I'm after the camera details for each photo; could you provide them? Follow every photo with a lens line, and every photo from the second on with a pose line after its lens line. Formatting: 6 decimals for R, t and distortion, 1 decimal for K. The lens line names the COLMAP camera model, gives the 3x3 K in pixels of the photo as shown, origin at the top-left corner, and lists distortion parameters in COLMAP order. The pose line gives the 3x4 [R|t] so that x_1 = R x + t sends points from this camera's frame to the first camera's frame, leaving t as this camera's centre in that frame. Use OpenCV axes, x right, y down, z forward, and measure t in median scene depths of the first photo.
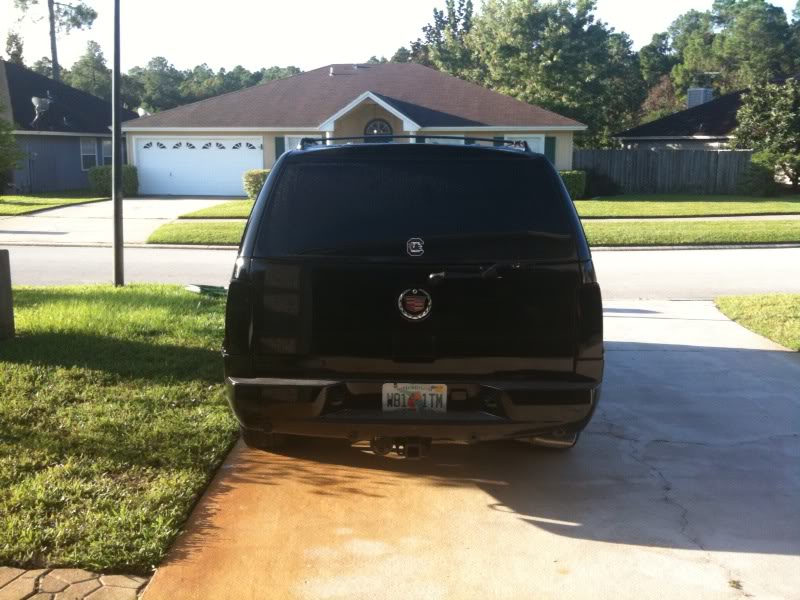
lens RADIAL K [[848.0, 0, 400.0], [0, 848.0, 300.0], [0, 0, 1]] dist [0.087473, -0.266587]
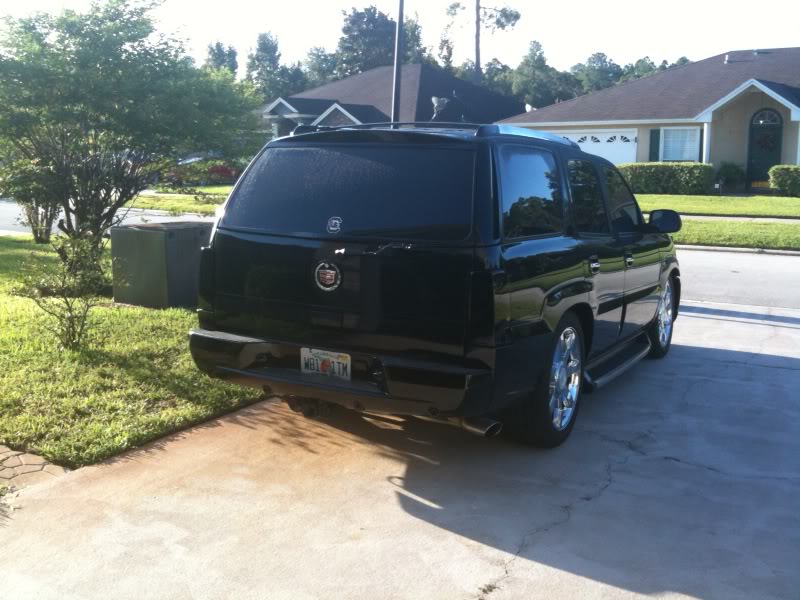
lens RADIAL K [[848.0, 0, 400.0], [0, 848.0, 300.0], [0, 0, 1]] dist [0.087473, -0.266587]
pose [[0.875219, 0.083733, -0.476424, 0.530253], [-0.081070, 0.996364, 0.026182, -0.001835], [0.476884, 0.015709, 0.878826, 0.081210]]
